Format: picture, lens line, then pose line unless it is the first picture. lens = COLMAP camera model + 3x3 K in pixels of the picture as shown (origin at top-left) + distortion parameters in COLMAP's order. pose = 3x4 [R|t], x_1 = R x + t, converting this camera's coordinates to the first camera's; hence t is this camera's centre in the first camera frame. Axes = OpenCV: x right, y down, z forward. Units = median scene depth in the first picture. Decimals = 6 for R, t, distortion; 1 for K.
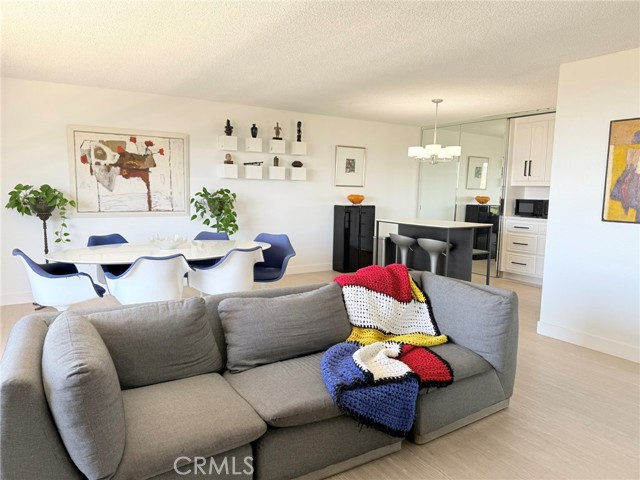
lens RADIAL K [[444.9, 0, 317.4], [0, 444.9, 243.2], [0, 0, 1]] dist [0.098107, -0.154351]
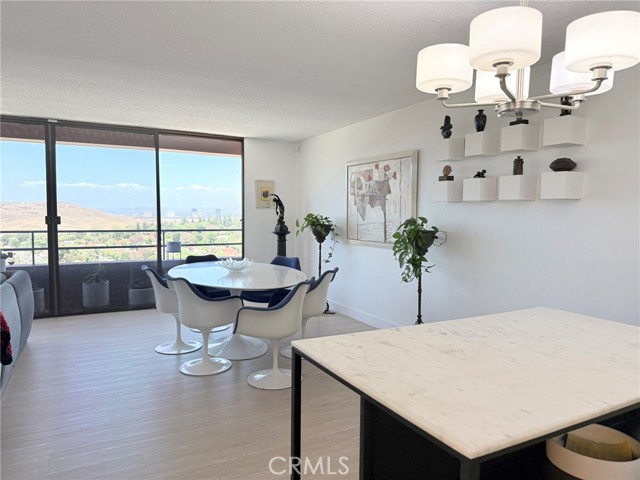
lens RADIAL K [[442.6, 0, 320.0], [0, 442.6, 240.0], [0, 0, 1]] dist [0.100815, -0.137495]
pose [[-0.061580, 0.047526, -0.996970, 0.523364], [-0.134521, 0.989357, 0.055472, -0.110121], [0.988995, 0.137529, -0.054531, 0.936155]]
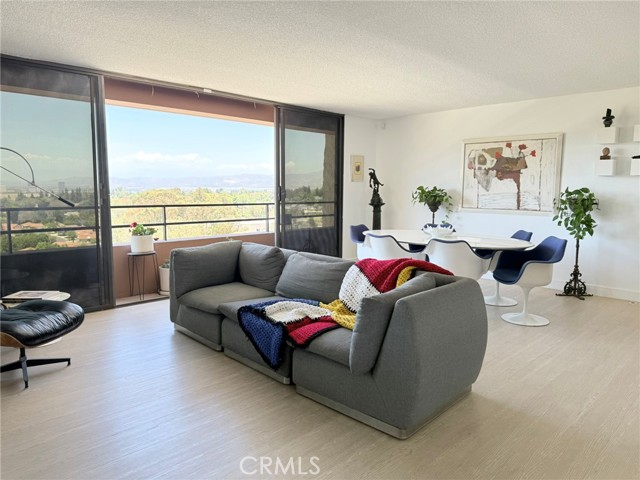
lens RADIAL K [[437.9, 0, 320.0], [0, 437.9, 240.0], [0, 0, 1]] dist [0.078087, -0.148054]
pose [[0.224077, 0.102374, -0.969180, 0.559693], [-0.124410, 0.989336, 0.075739, -0.021589], [0.966598, 0.103604, 0.234424, 0.311065]]
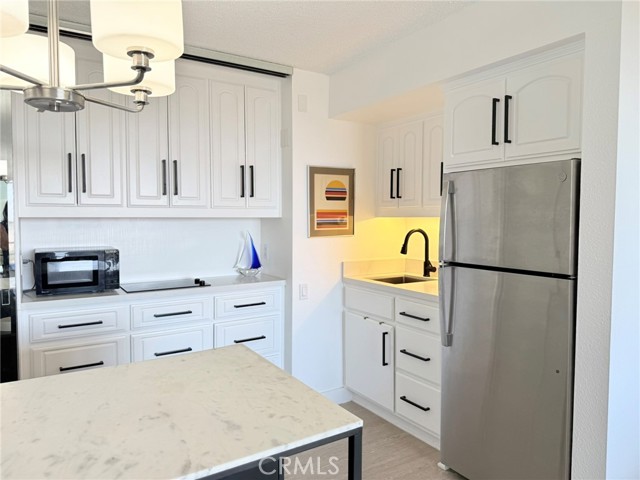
lens RADIAL K [[437.9, 0, 320.0], [0, 437.9, 240.0], [0, 0, 1]] dist [0.078087, -0.148054]
pose [[-0.004733, -0.066914, 0.997748, 0.089675], [0.118932, 0.990639, 0.067001, -0.126294], [-0.992891, 0.118981, 0.003270, 0.922269]]
